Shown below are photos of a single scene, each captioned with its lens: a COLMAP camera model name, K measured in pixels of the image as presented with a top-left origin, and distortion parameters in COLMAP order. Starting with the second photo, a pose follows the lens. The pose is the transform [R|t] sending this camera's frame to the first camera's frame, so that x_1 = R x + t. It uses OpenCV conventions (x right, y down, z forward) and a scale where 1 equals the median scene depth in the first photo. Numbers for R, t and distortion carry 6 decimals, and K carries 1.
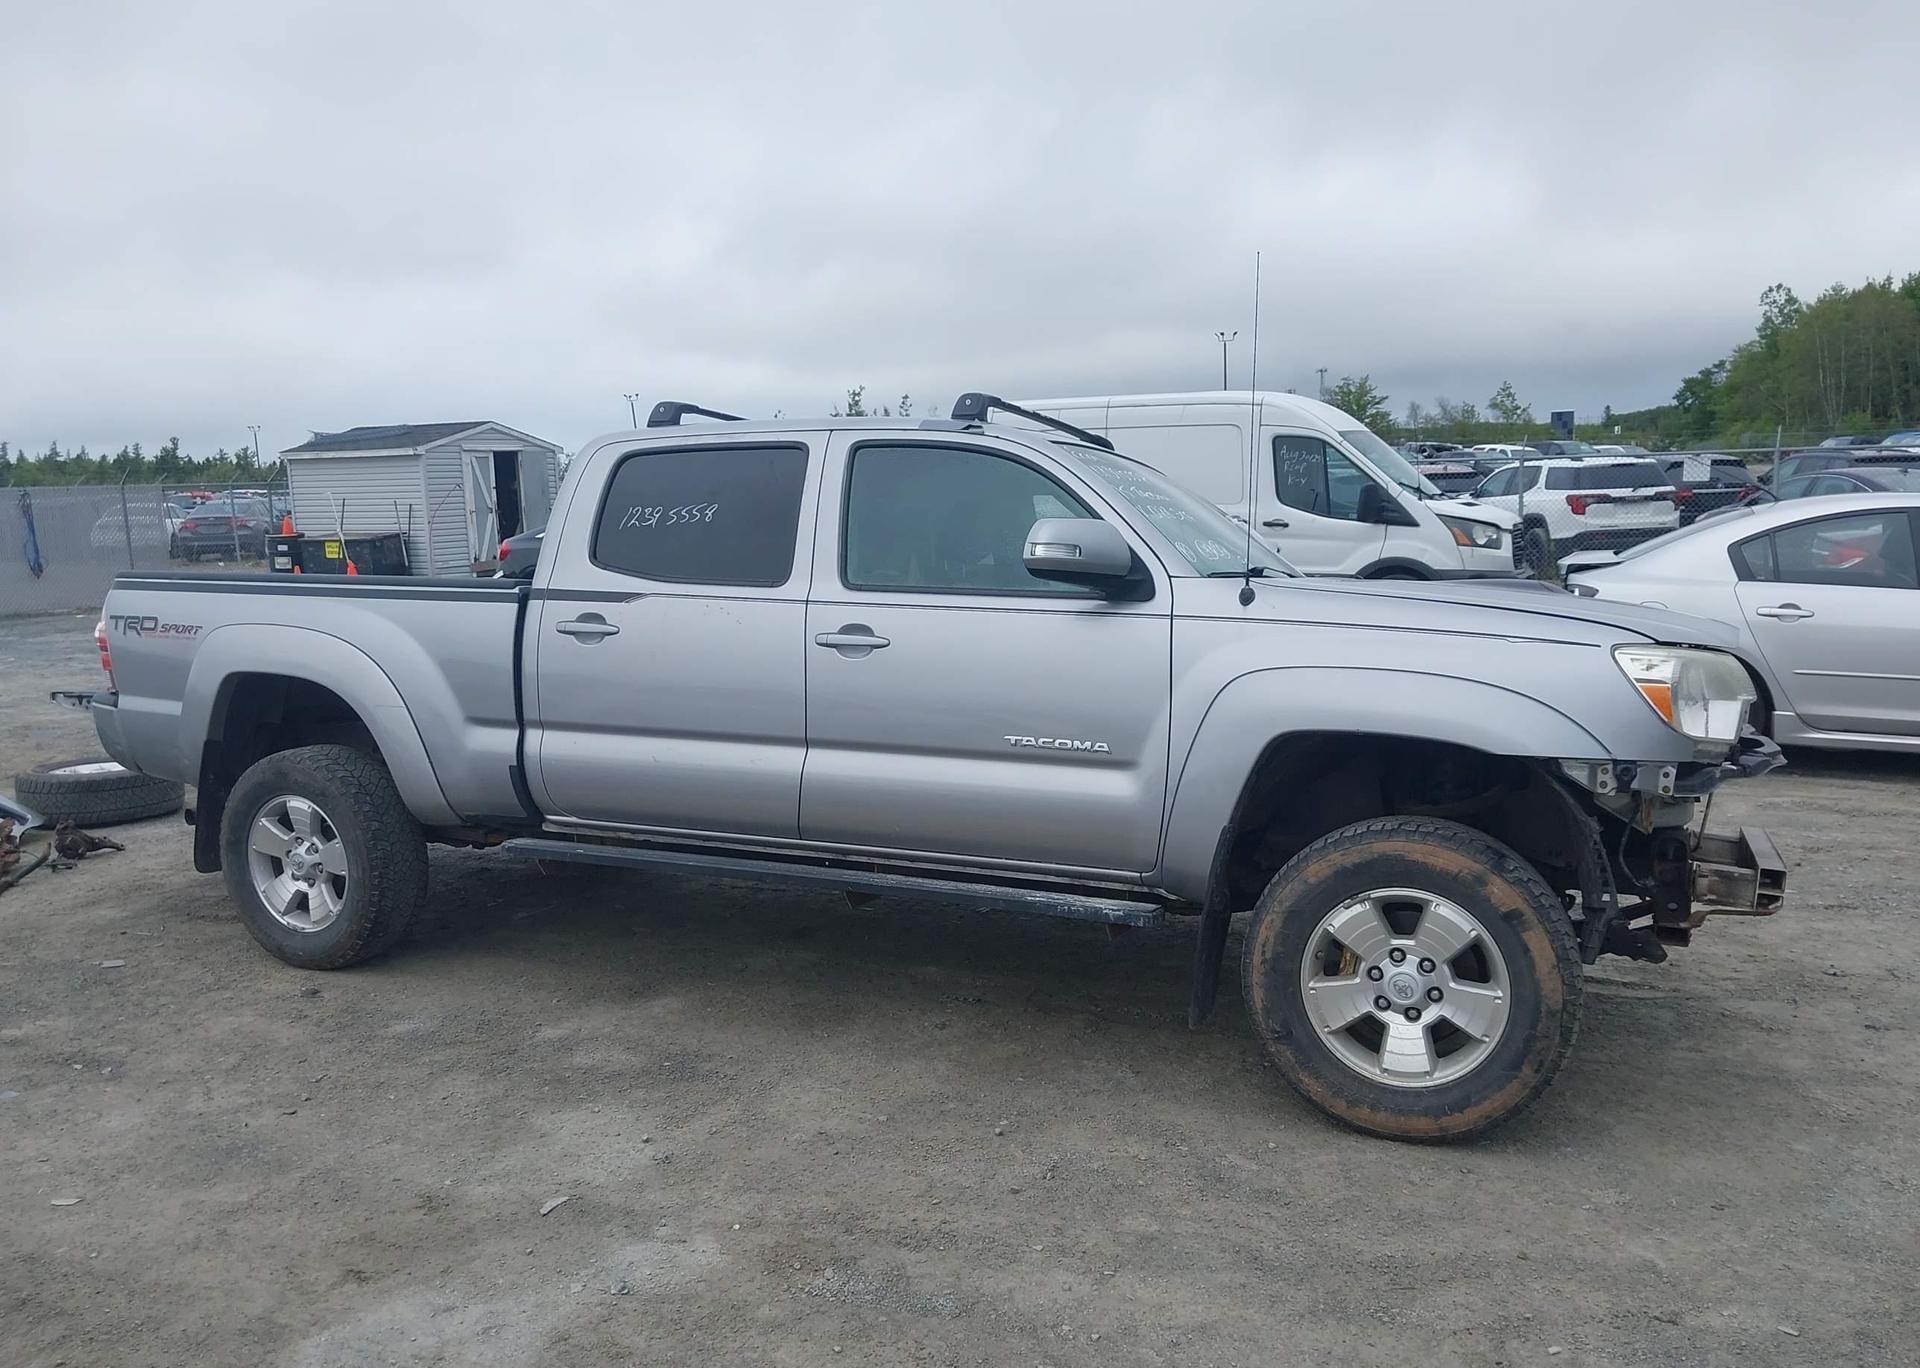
lens RADIAL K [[1510.7, 0, 934.3], [0, 1510.7, 722.5], [0, 0, 1]] dist [0.031916, -0.049392]
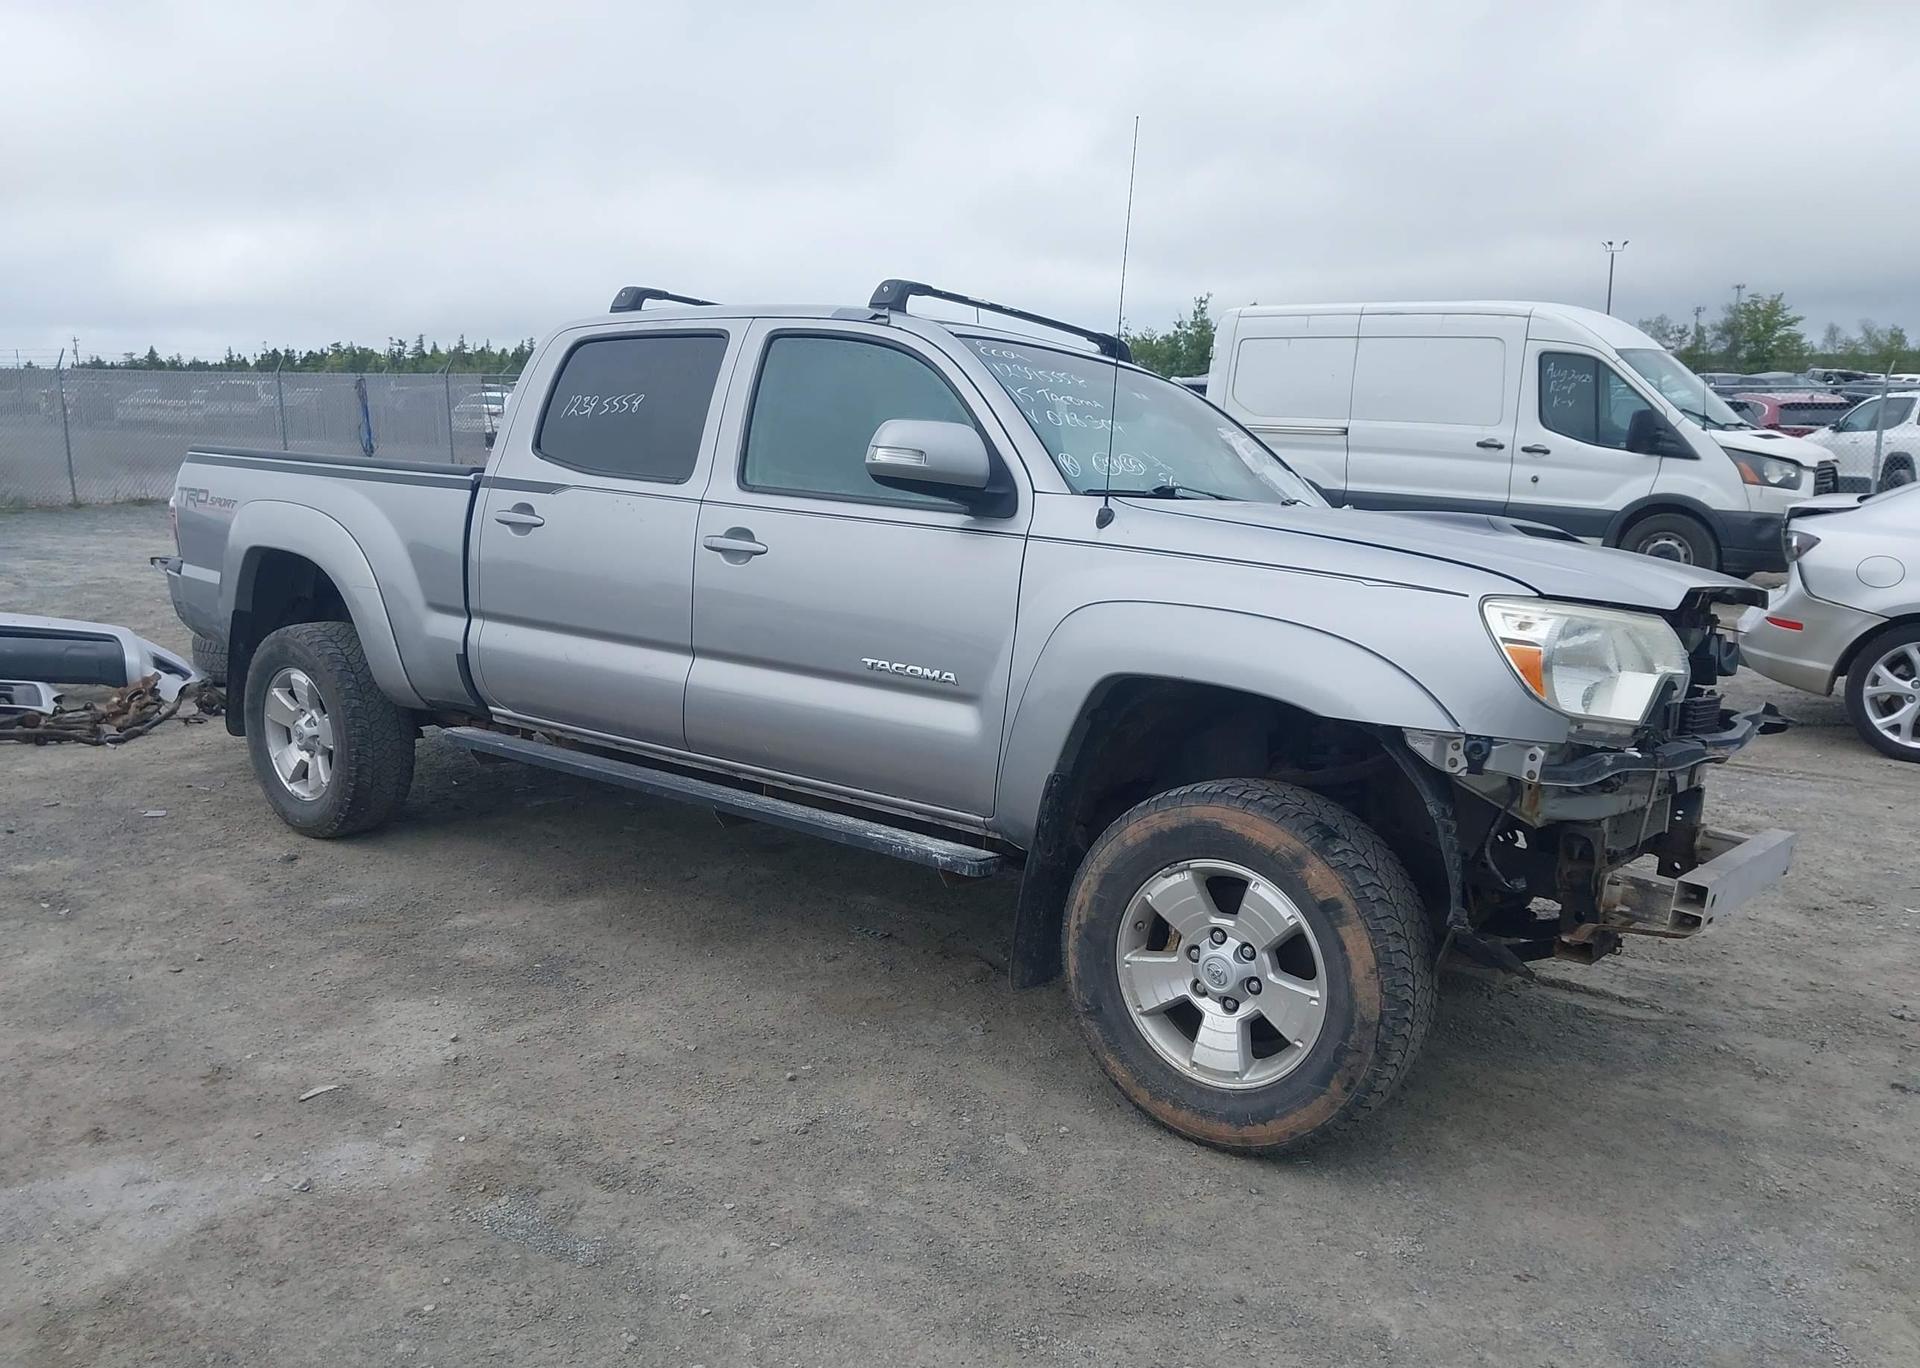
lens RADIAL K [[1510.7, 0, 934.3], [0, 1510.7, 722.5], [0, 0, 1]] dist [0.031916, -0.049392]
pose [[0.973305, 0.078472, -0.215684, 0.287373], [-0.066101, 0.995759, 0.063997, -0.012913], [0.219791, -0.048032, 0.974364, 0.106489]]
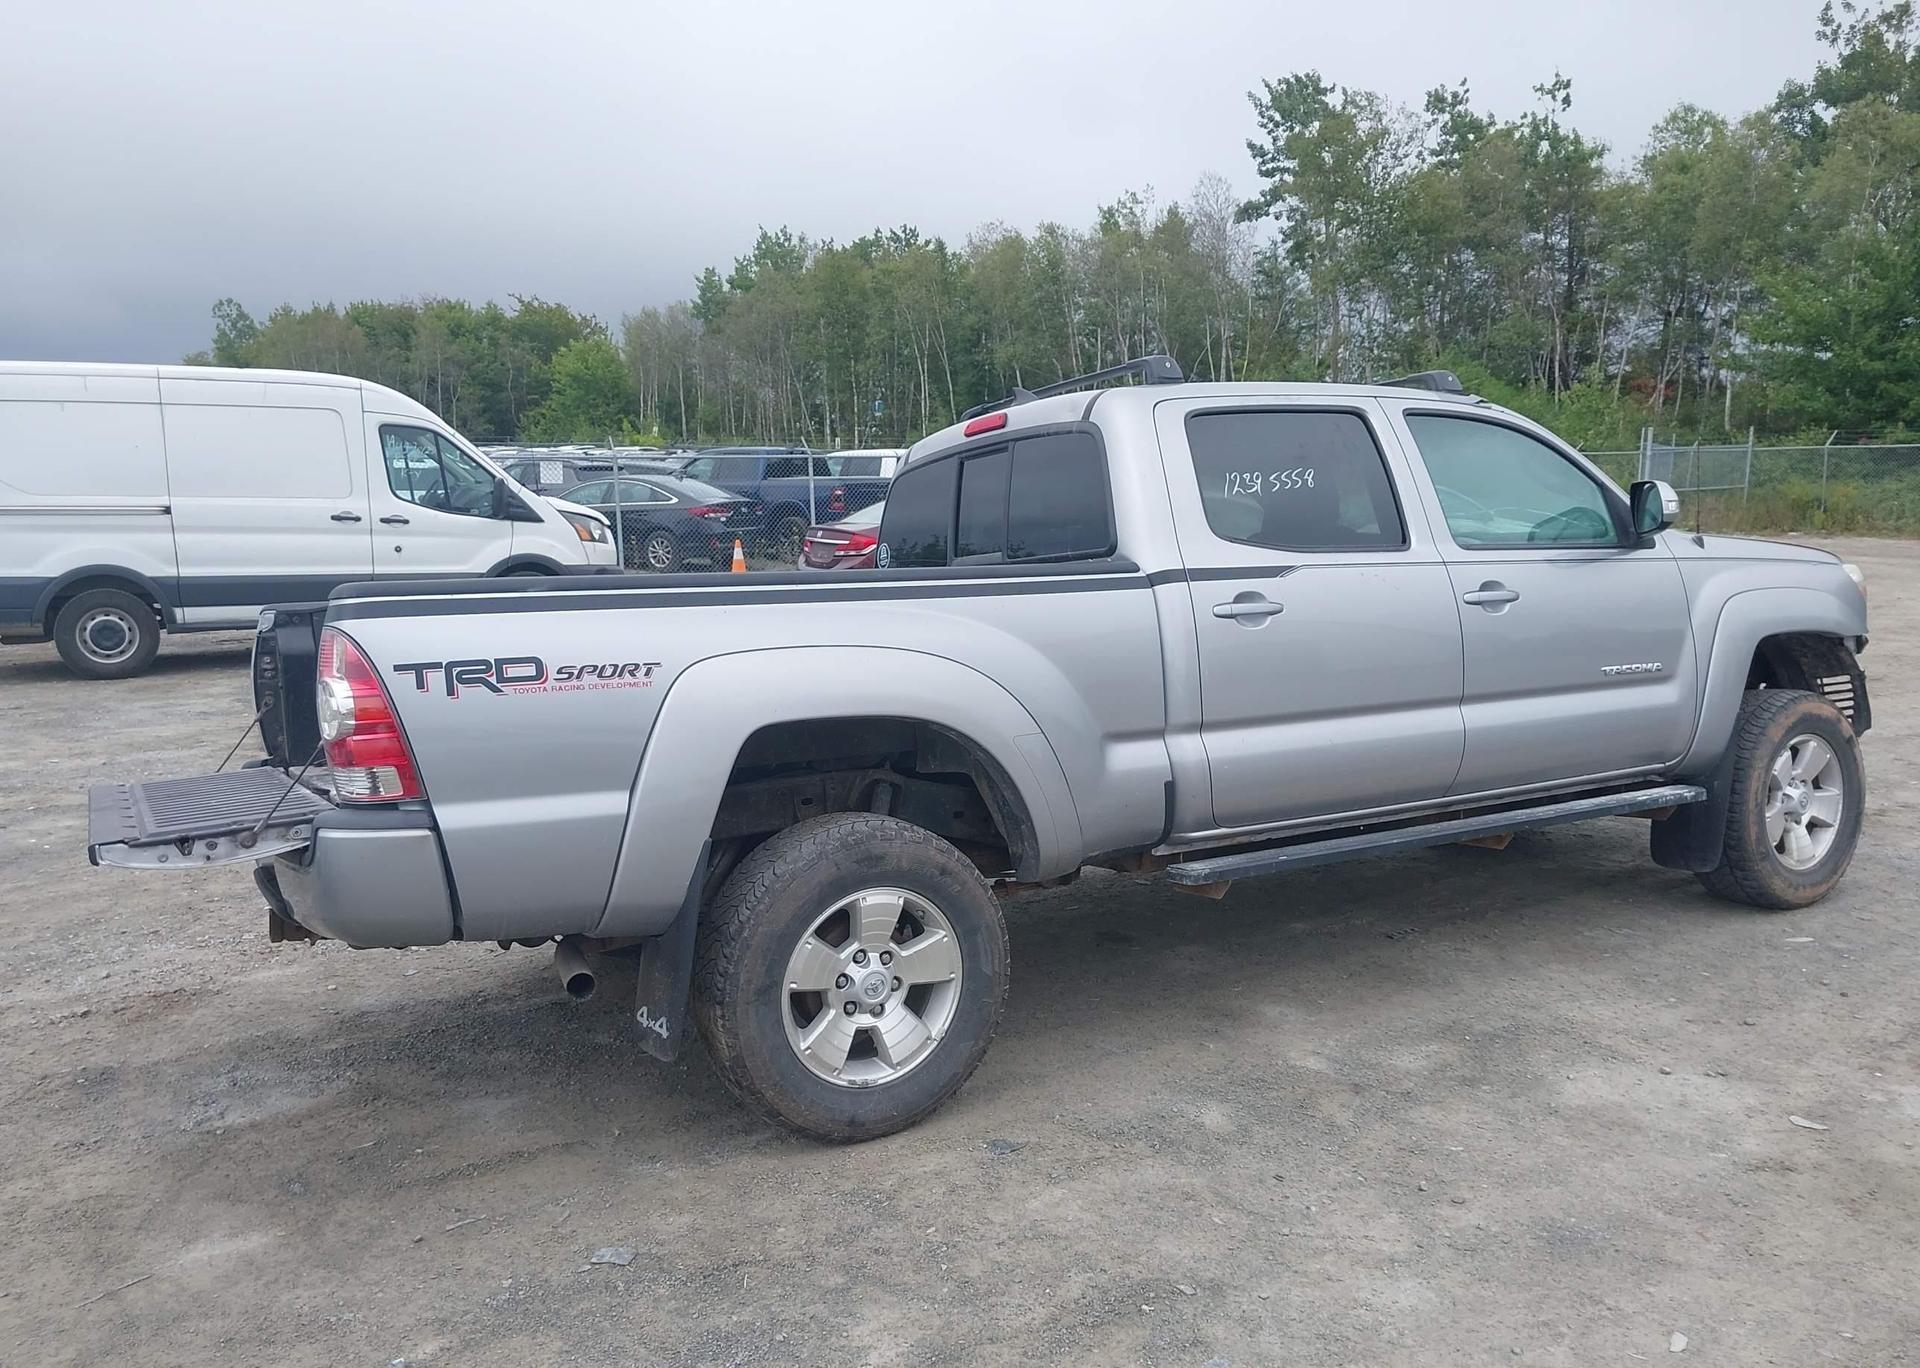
lens RADIAL K [[1510.7, 0, 934.3], [0, 1510.7, 722.5], [0, 0, 1]] dist [0.031916, -0.049392]
pose [[0.578109, -0.118315, 0.807336, -1.194267], [0.122922, 0.990768, 0.057176, -0.078964], [-0.806647, 0.066185, 0.587316, 0.717054]]
